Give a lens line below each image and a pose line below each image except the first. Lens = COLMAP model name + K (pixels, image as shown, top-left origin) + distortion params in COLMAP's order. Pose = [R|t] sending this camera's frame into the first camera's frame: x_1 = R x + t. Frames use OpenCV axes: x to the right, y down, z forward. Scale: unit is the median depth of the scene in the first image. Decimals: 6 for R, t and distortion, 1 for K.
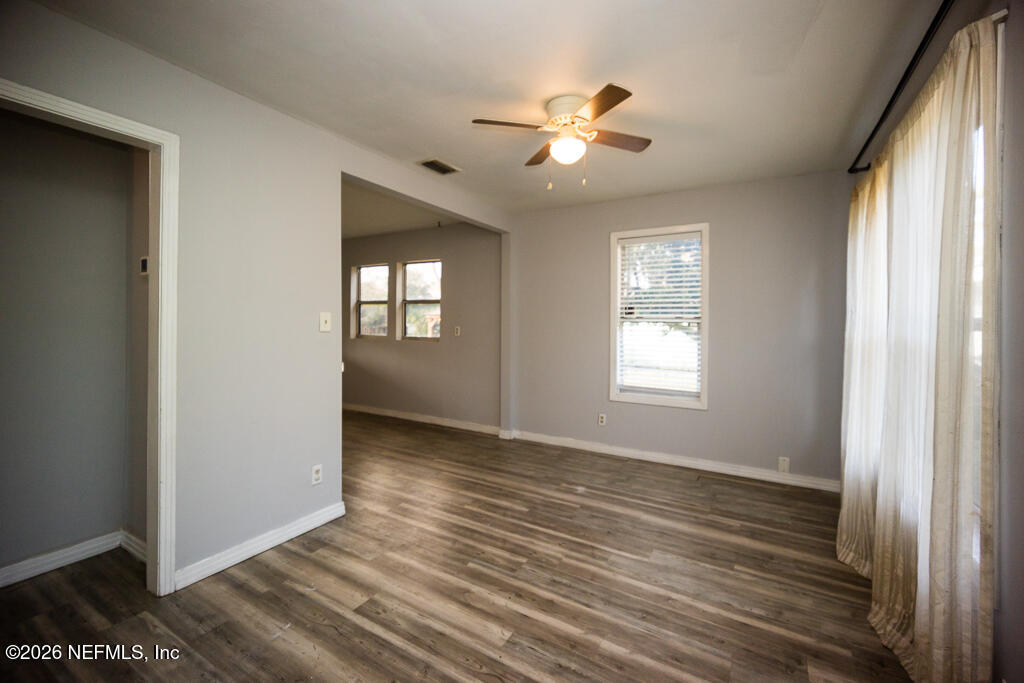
lens RADIAL K [[426.9, 0, 511.9], [0, 426.9, 334.4], [0, 0, 1]] dist [0.003168, 0.000273]
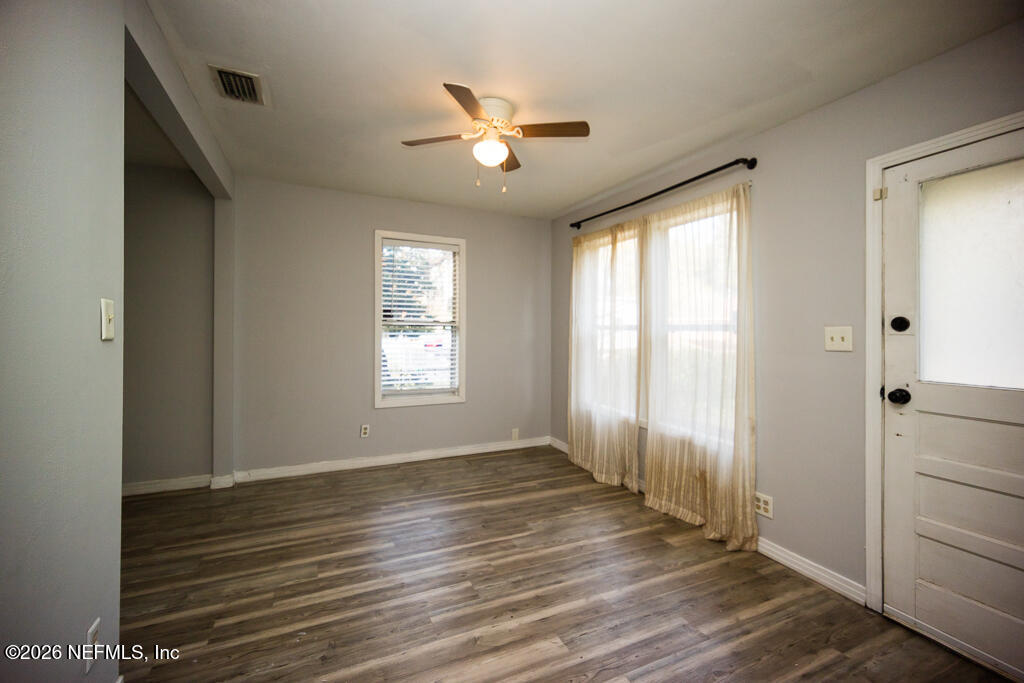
lens RADIAL K [[426.9, 0, 511.9], [0, 426.9, 334.4], [0, 0, 1]] dist [0.003168, 0.000273]
pose [[0.562038, -0.011276, 0.827034, -0.664688], [0.018440, 0.999829, 0.001101, -0.005743], [-0.826906, 0.014632, 0.562150, 0.395276]]
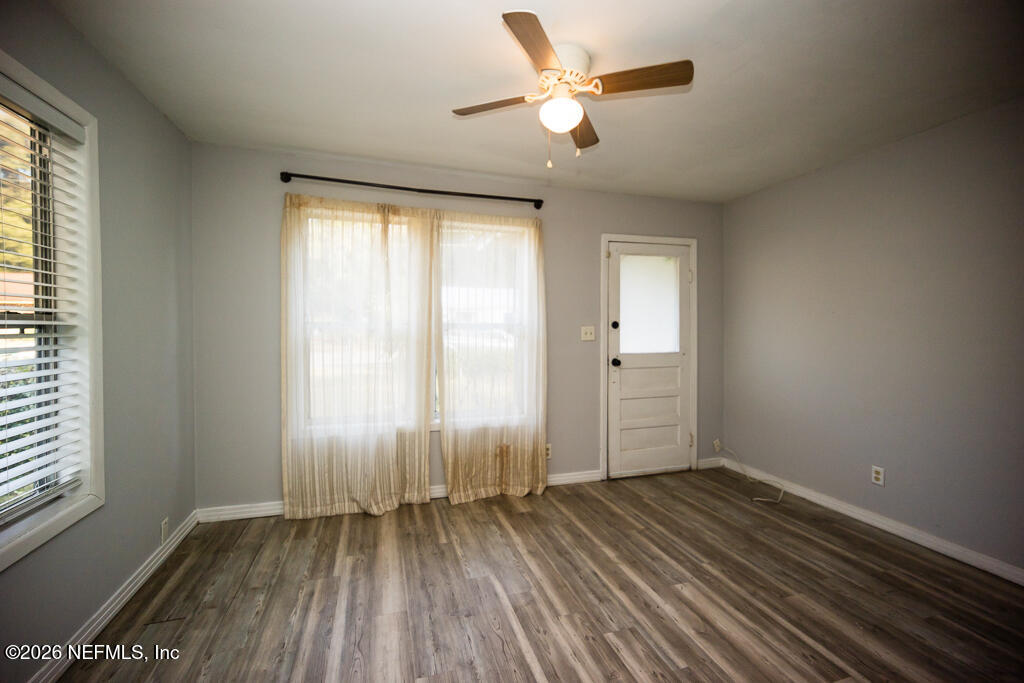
lens RADIAL K [[426.9, 0, 511.9], [0, 426.9, 334.4], [0, 0, 1]] dist [0.003168, 0.000273]
pose [[-0.744301, -0.029134, 0.667209, -0.339911], [0.008212, 0.998573, 0.052764, -0.061760], [-0.667794, 0.044751, -0.743000, 1.657816]]
